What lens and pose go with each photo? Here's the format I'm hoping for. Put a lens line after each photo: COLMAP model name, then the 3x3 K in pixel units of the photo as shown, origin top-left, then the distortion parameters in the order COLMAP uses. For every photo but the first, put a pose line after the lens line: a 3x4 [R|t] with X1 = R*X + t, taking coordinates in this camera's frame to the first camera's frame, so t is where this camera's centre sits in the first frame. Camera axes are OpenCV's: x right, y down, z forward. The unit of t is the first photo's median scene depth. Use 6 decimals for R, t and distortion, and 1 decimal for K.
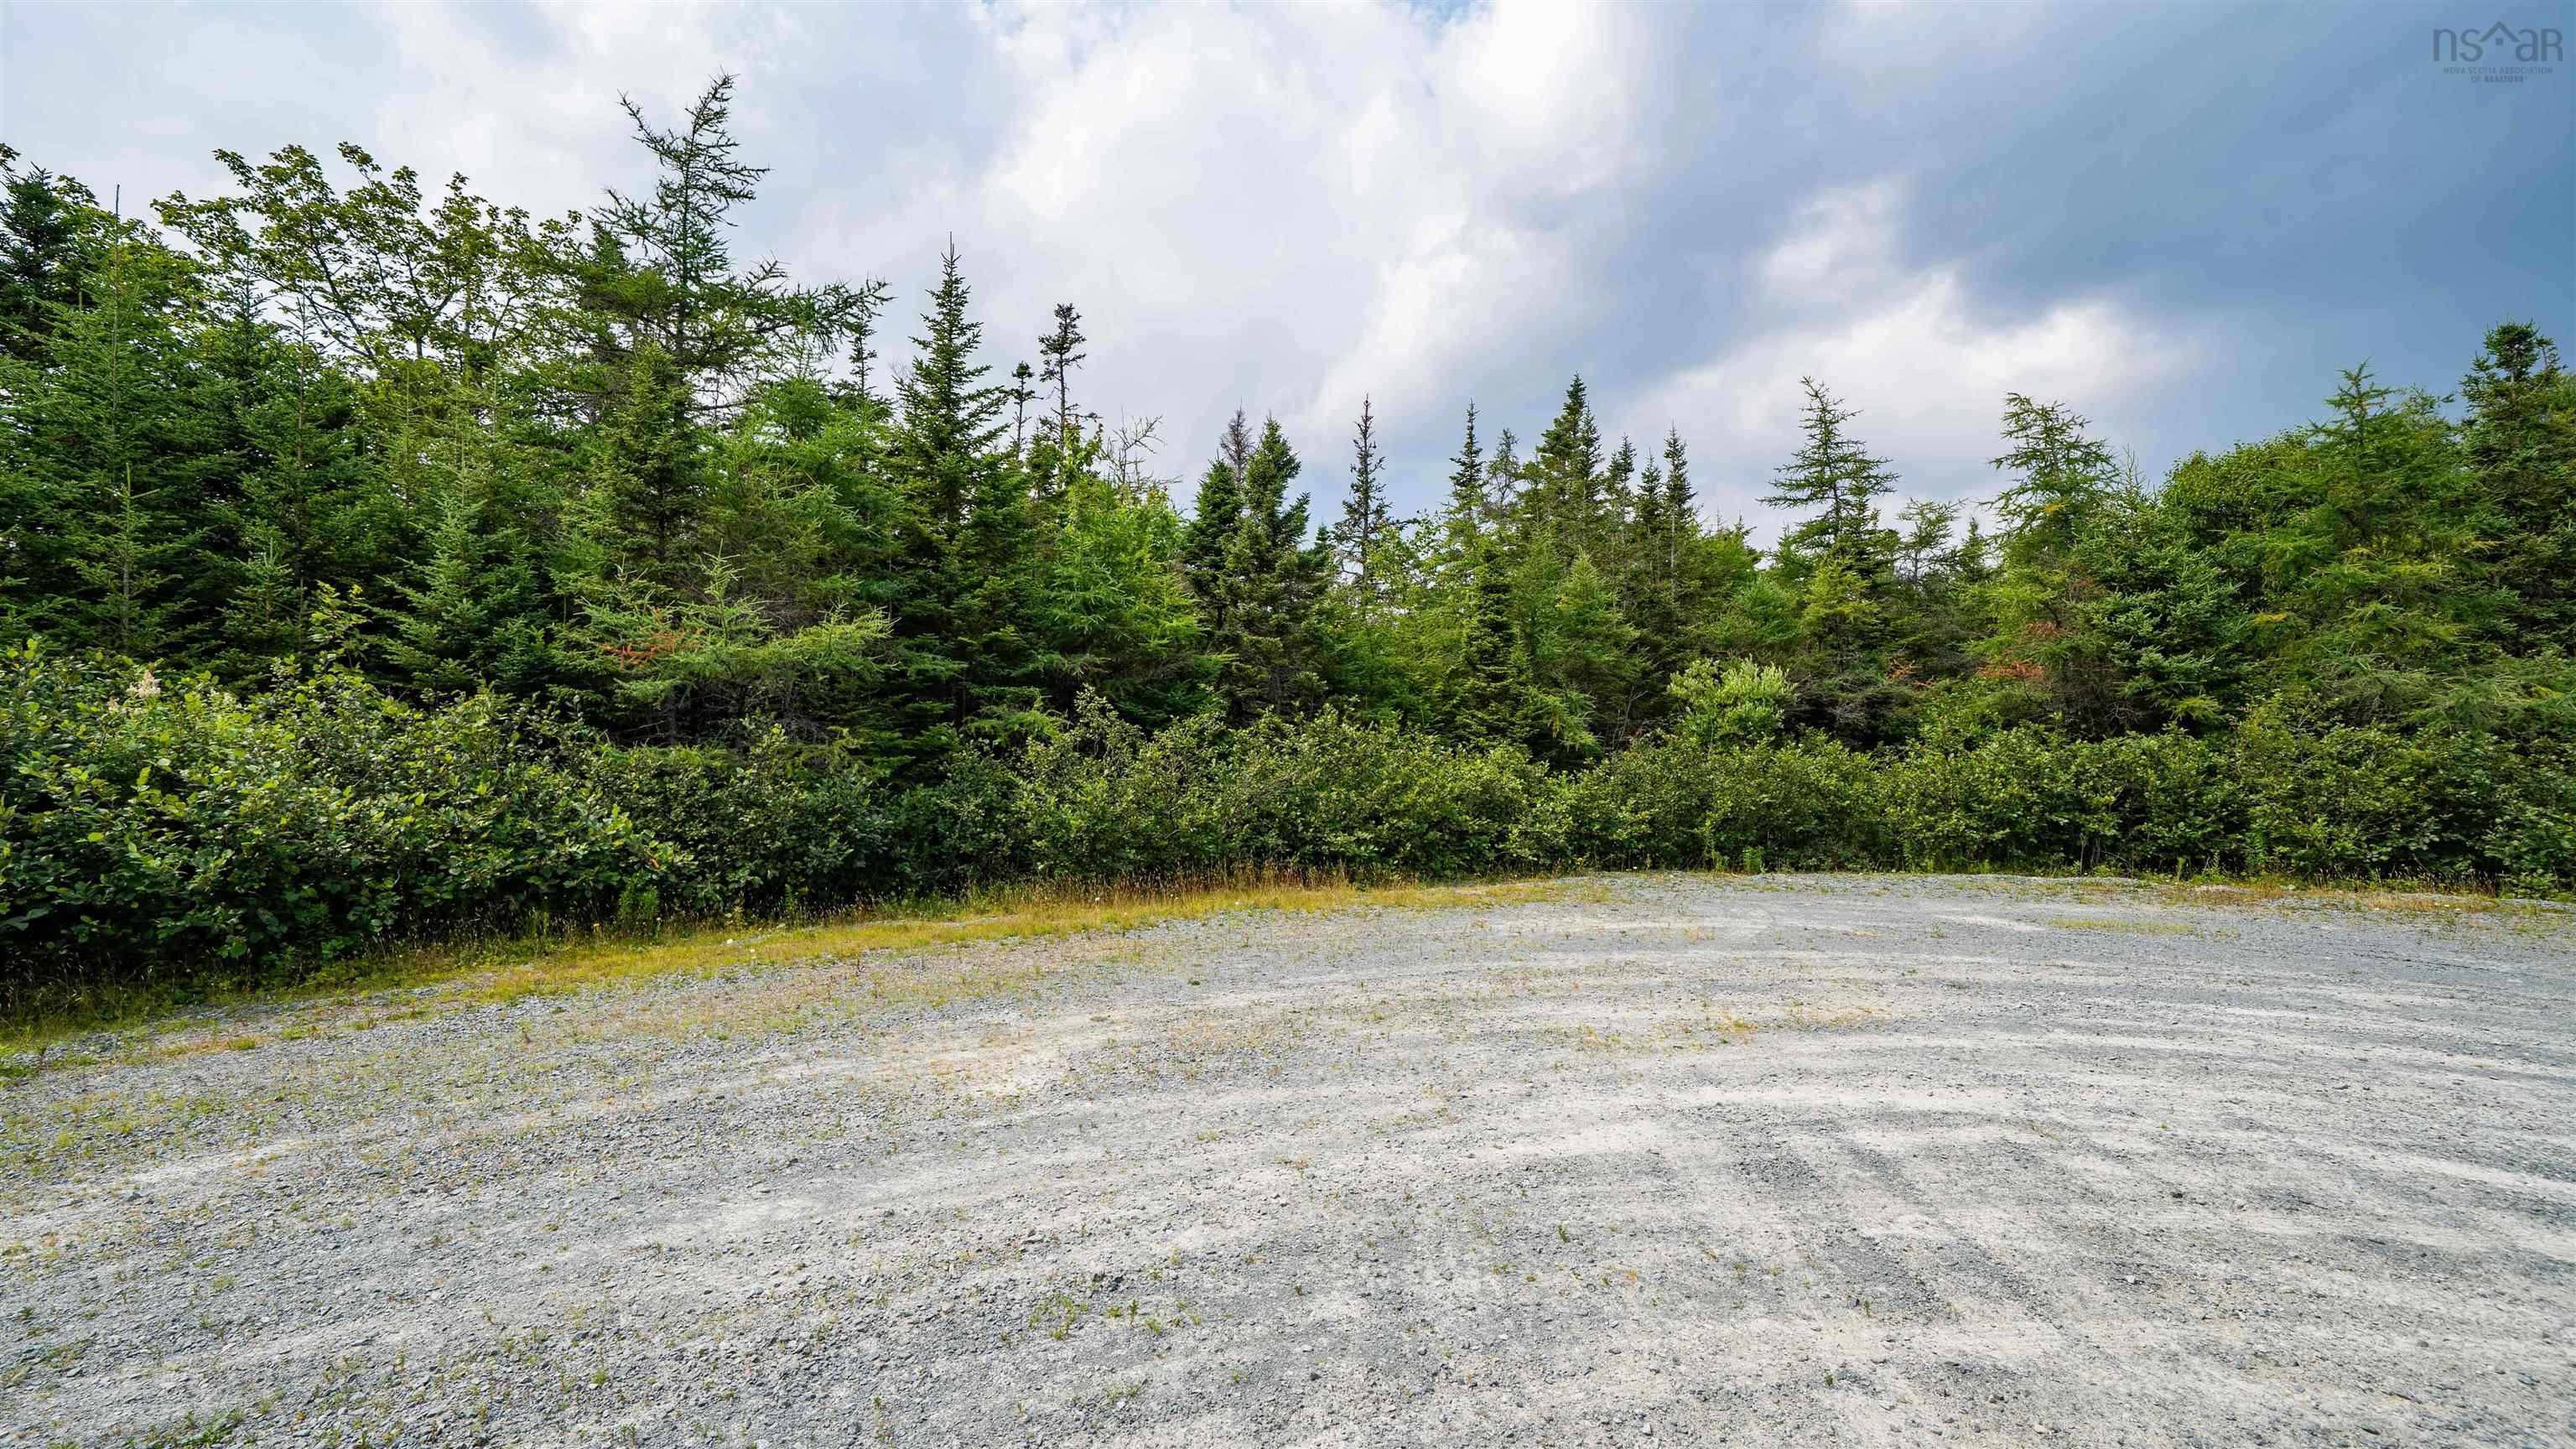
lens RADIAL K [[1070.7, 0, 1288.0], [0, 1070.7, 724.5], [0, 0, 1]] dist [0.002492, 0.000196]
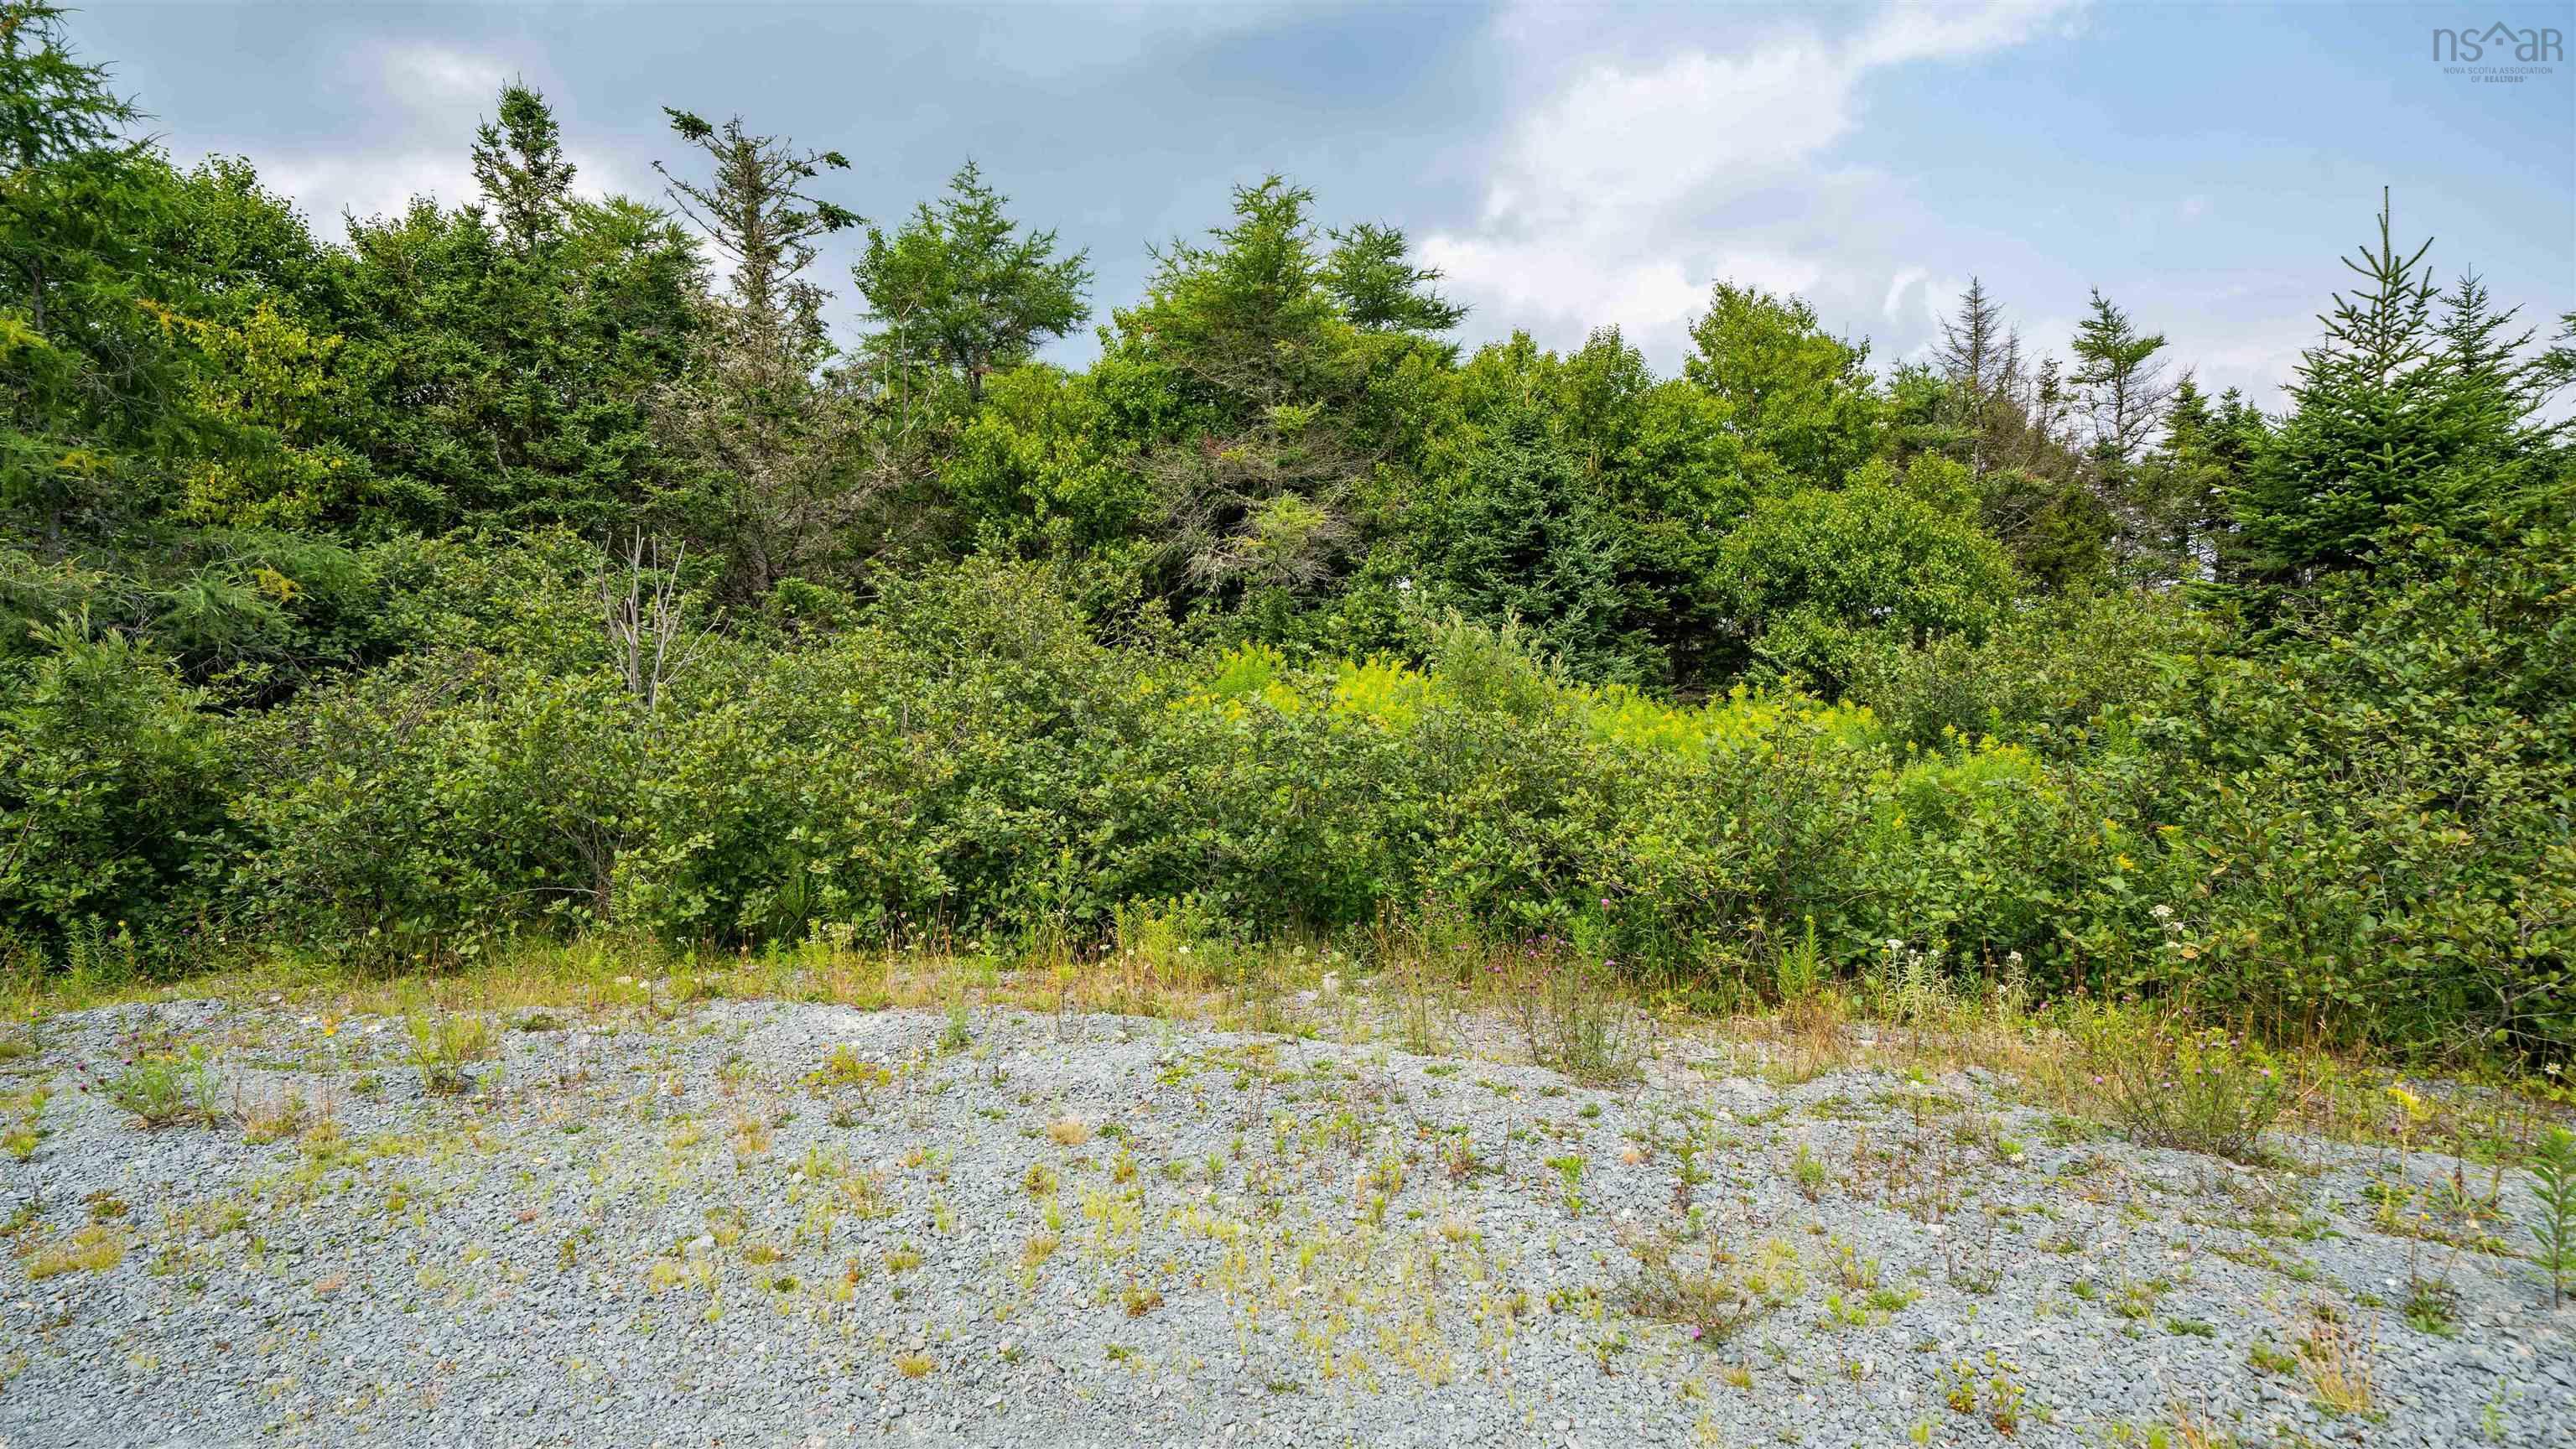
lens RADIAL K [[1320.3, 0, 1270.0], [0, 1320.3, 706.6], [0, 0, 1]] dist [0.013133, 0.014425]
pose [[0.505972, -0.026938, 0.862129, 0.776844], [-0.007514, 0.999337, 0.035635, 0.009493], [-0.862517, -0.024508, 0.505434, 0.129629]]
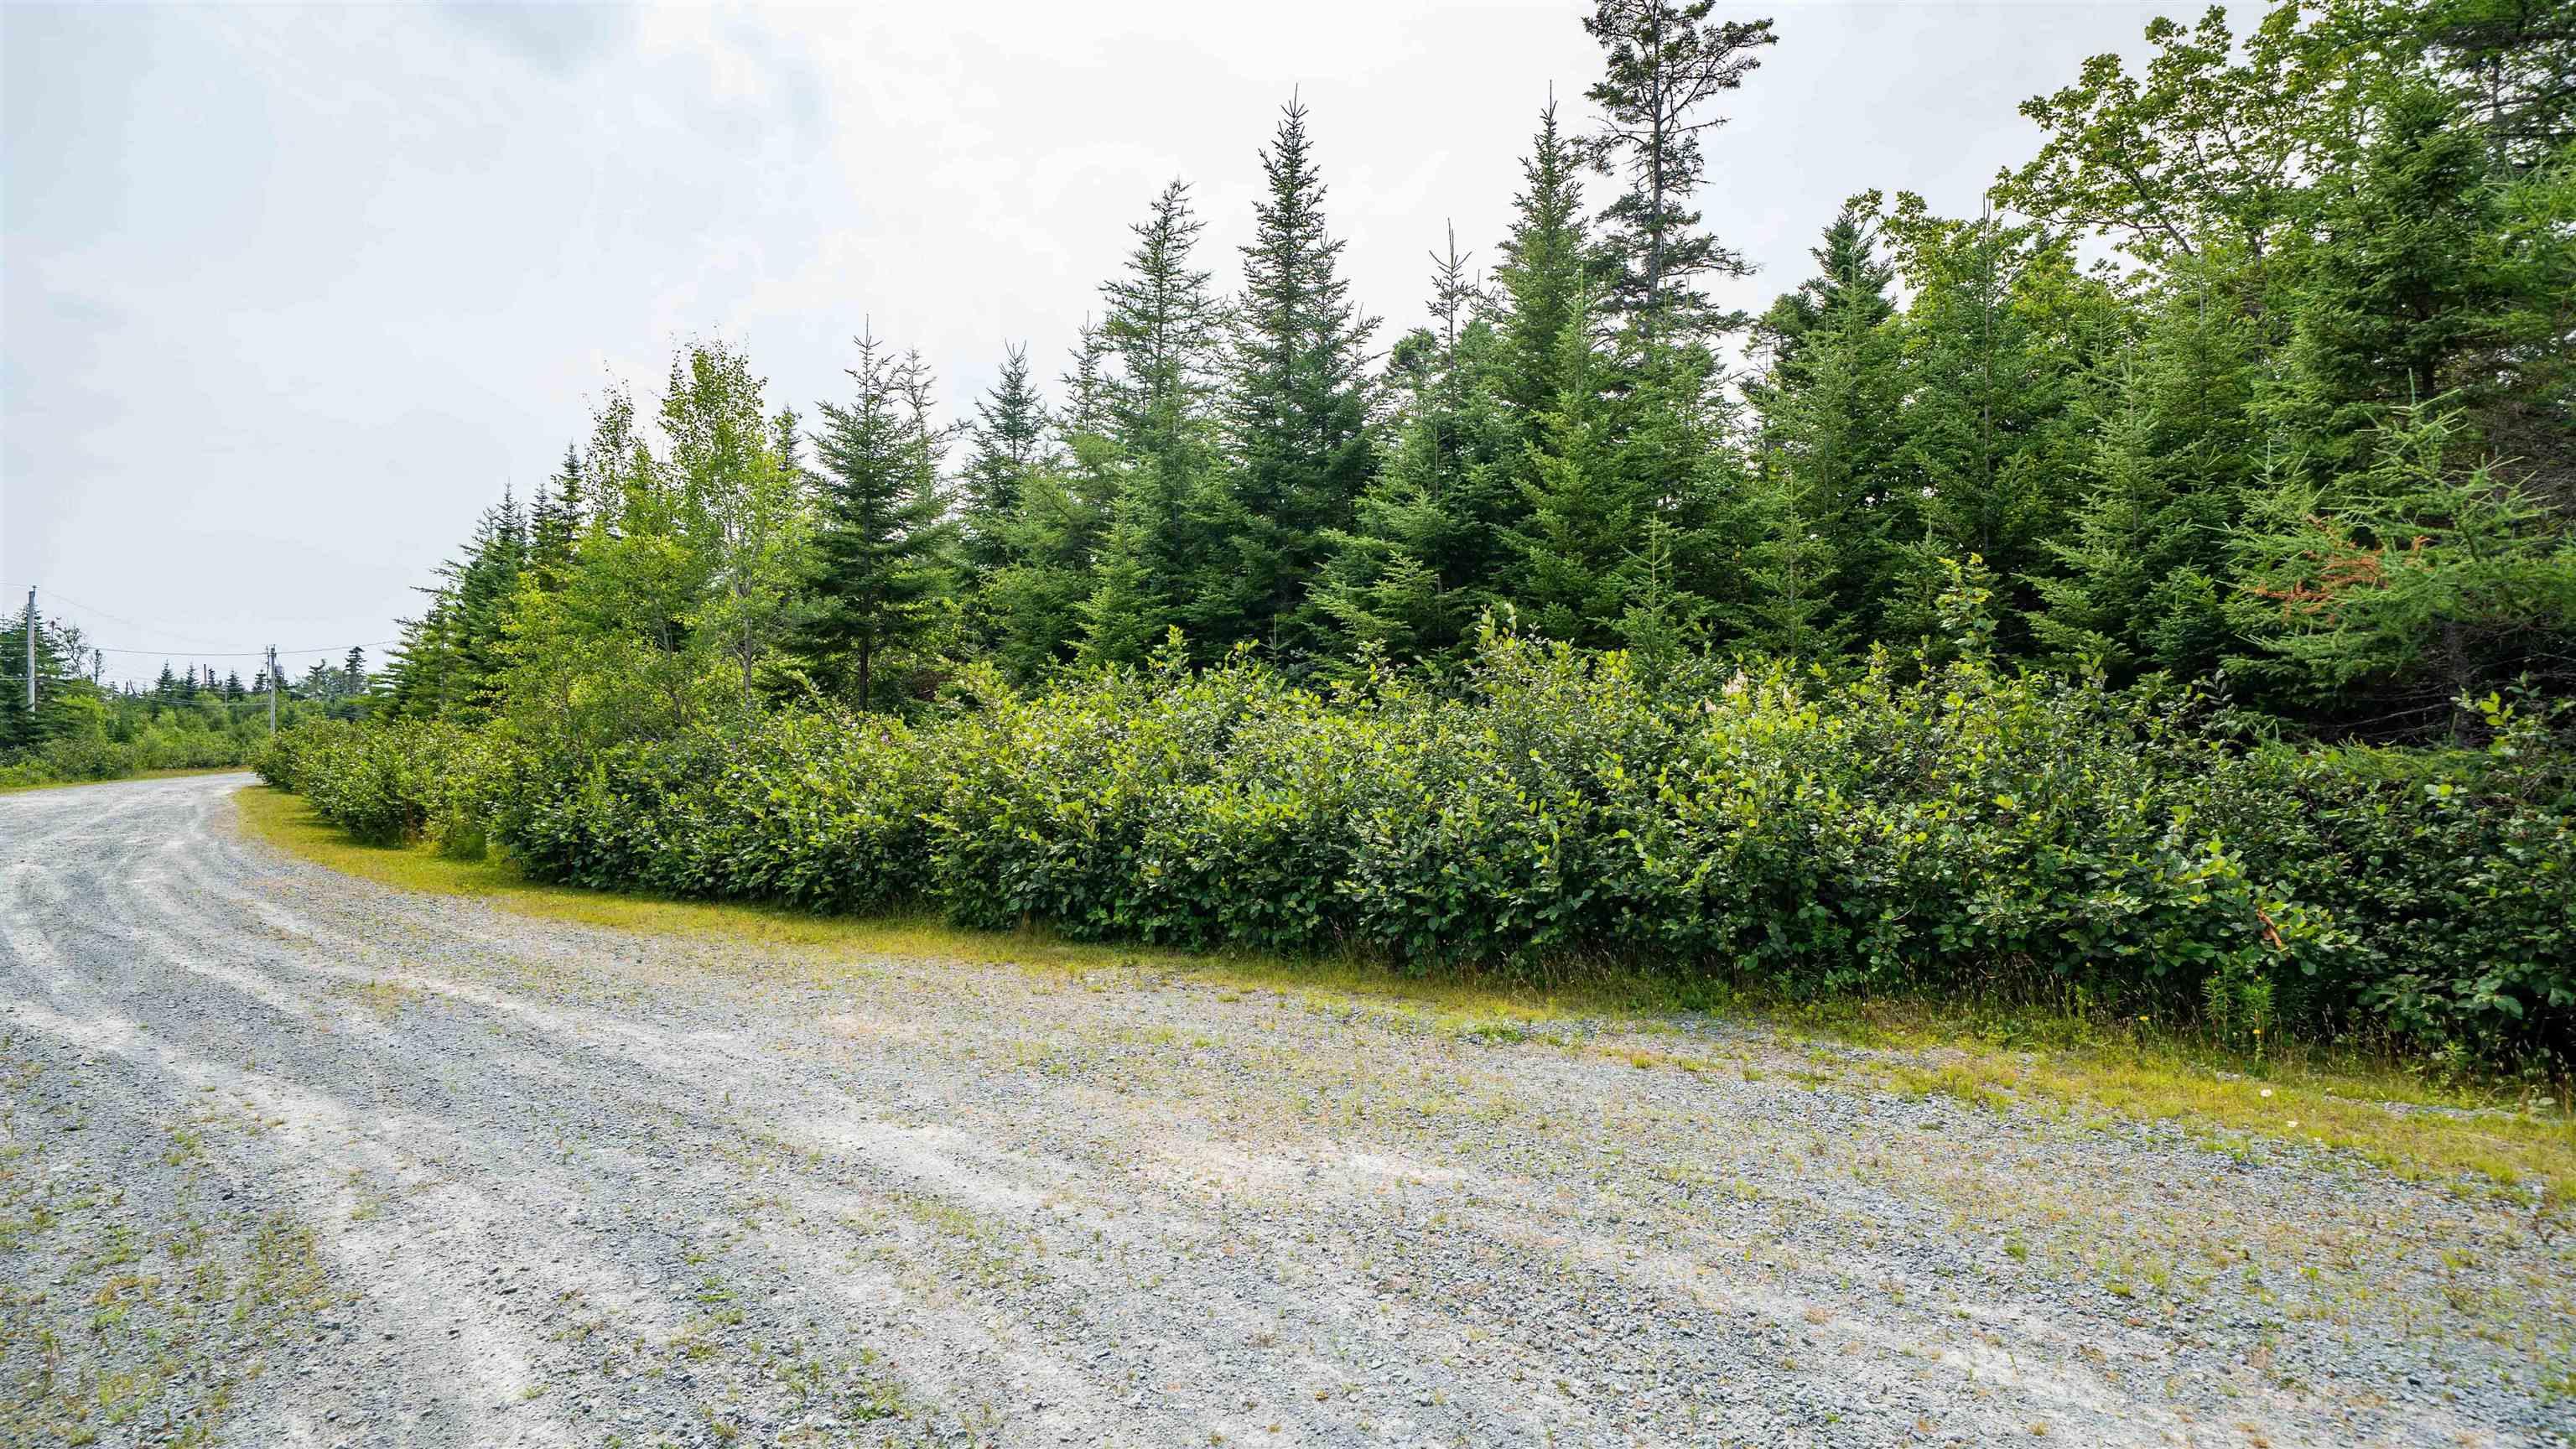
lens RADIAL K [[1320.3, 0, 1270.0], [0, 1320.3, 706.6], [0, 0, 1]] dist [0.013133, 0.014425]
pose [[0.130622, -0.028688, -0.991017, 0.053275], [0.018476, 0.999478, -0.026497, 0.004680], [0.991260, -0.014849, 0.131084, 0.203688]]
